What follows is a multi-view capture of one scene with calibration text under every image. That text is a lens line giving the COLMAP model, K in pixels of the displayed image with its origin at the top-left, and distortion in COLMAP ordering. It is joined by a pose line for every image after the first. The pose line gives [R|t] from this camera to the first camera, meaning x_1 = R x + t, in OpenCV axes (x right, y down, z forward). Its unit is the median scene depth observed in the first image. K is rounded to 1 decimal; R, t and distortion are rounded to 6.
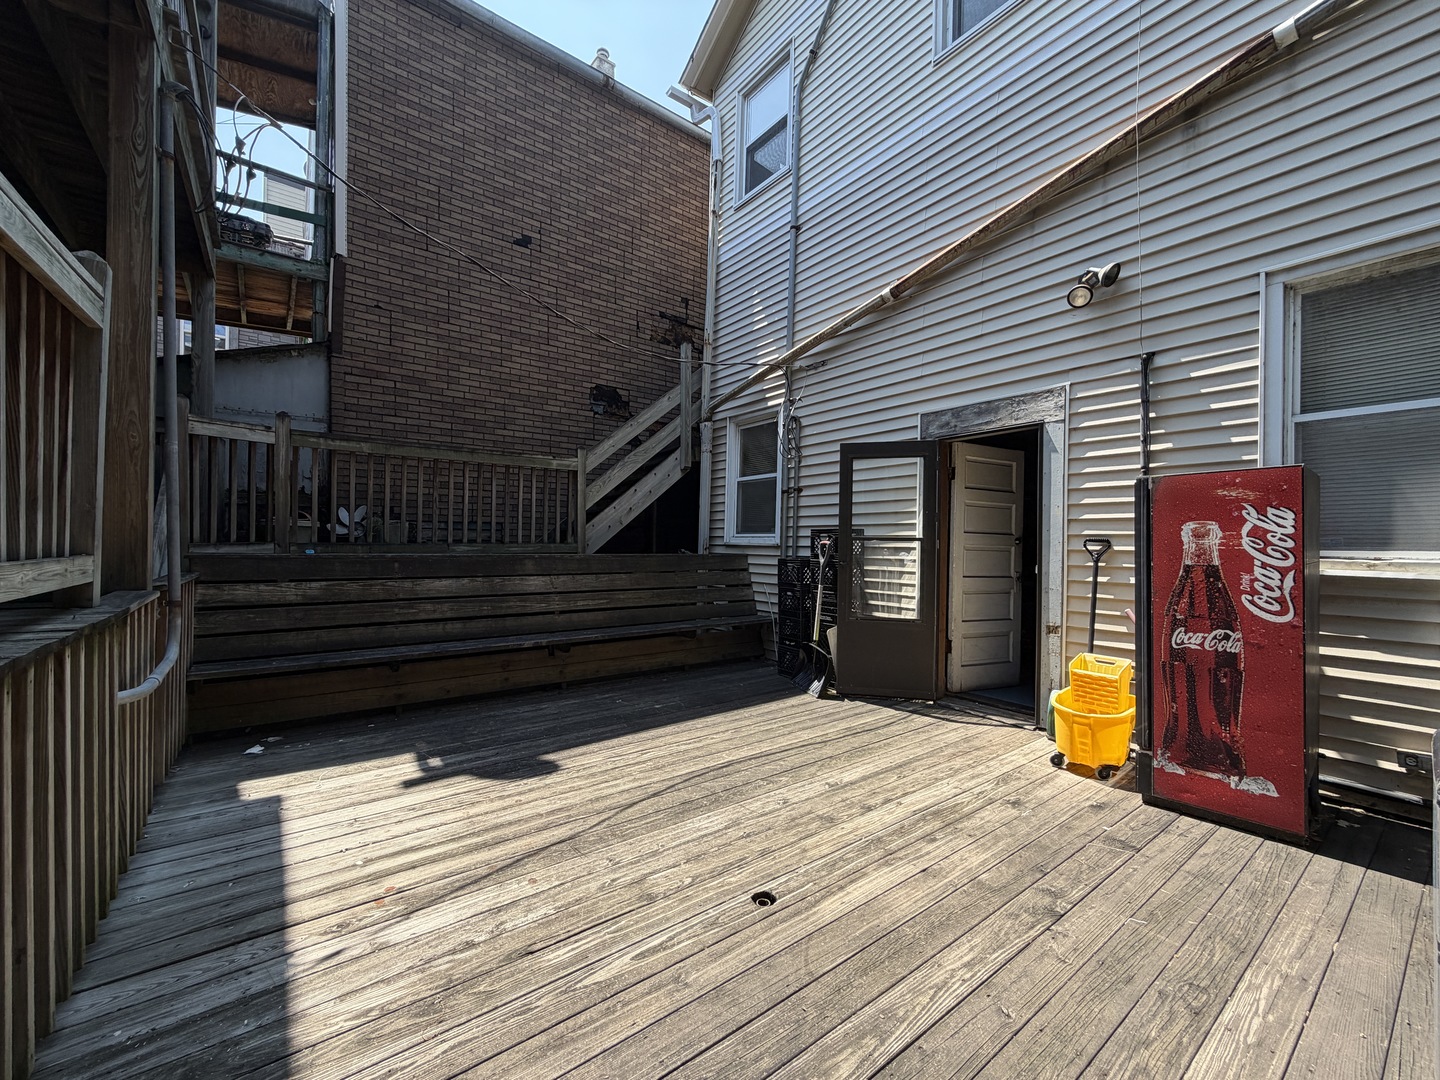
lens RADIAL K [[573.0, 0, 714.6], [0, 573.0, 540.9], [0, 0, 1]] dist [0.001436, -0.000373]
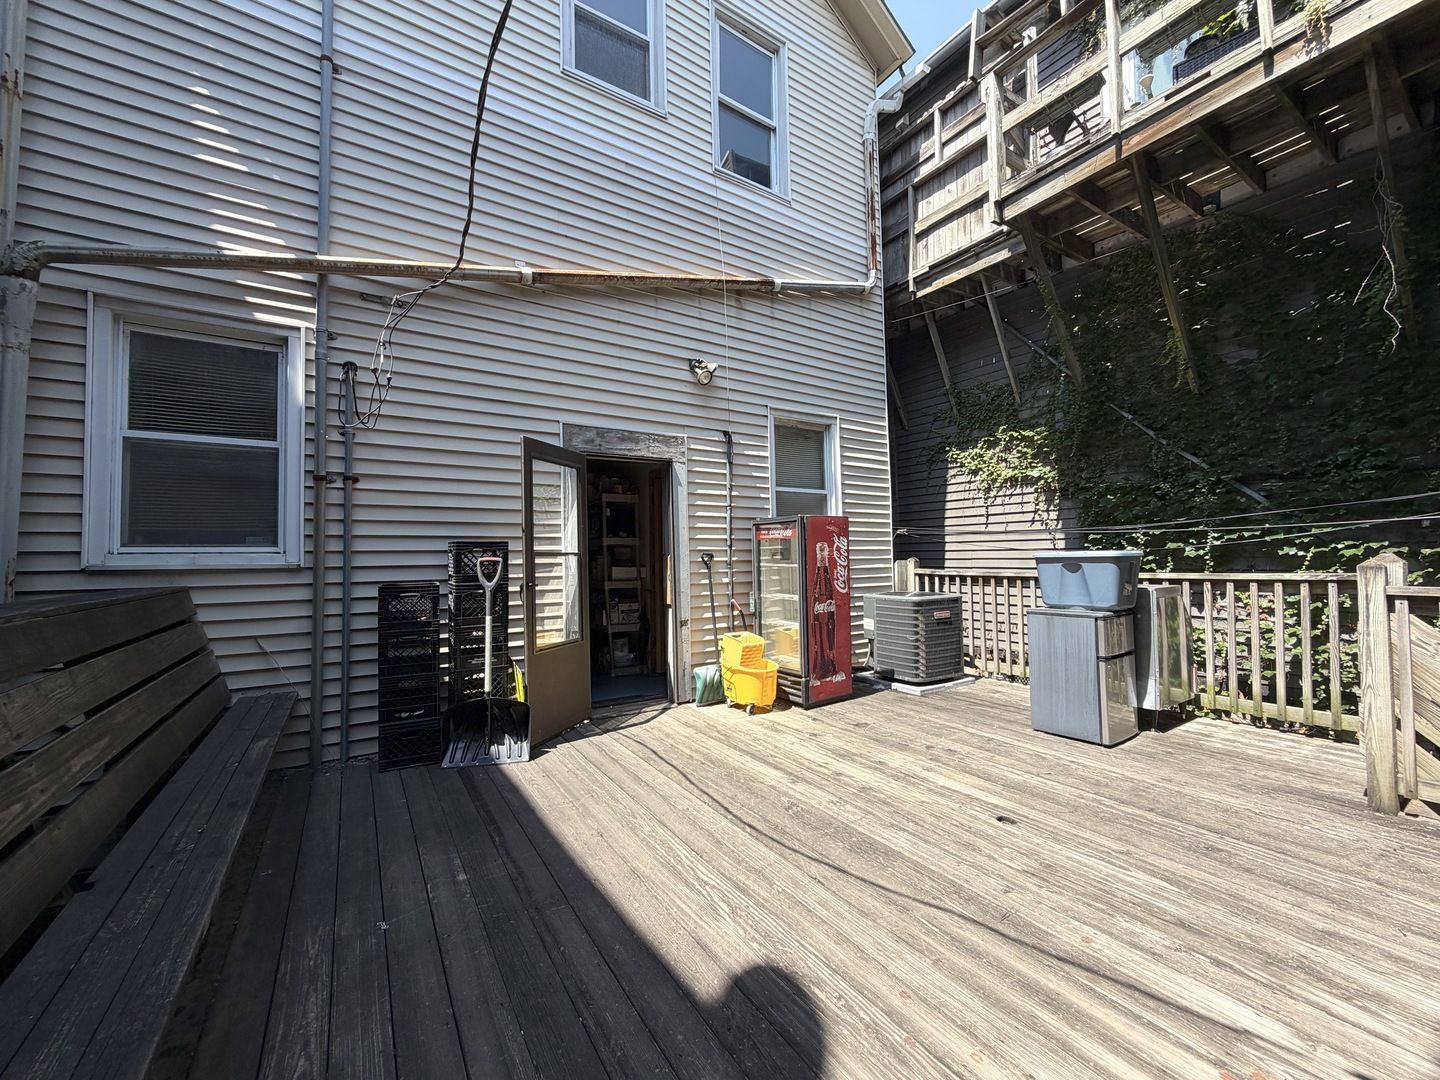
lens RADIAL K [[573.0, 0, 716.5], [0, 573.0, 541.5], [0, 0, 1]] dist [0.001436, -0.000373]
pose [[0.074788, 0.017544, 0.997045, -0.814989], [0.010345, 0.999778, -0.018368, -0.005515], [-0.997146, 0.011688, 0.074590, 0.974749]]
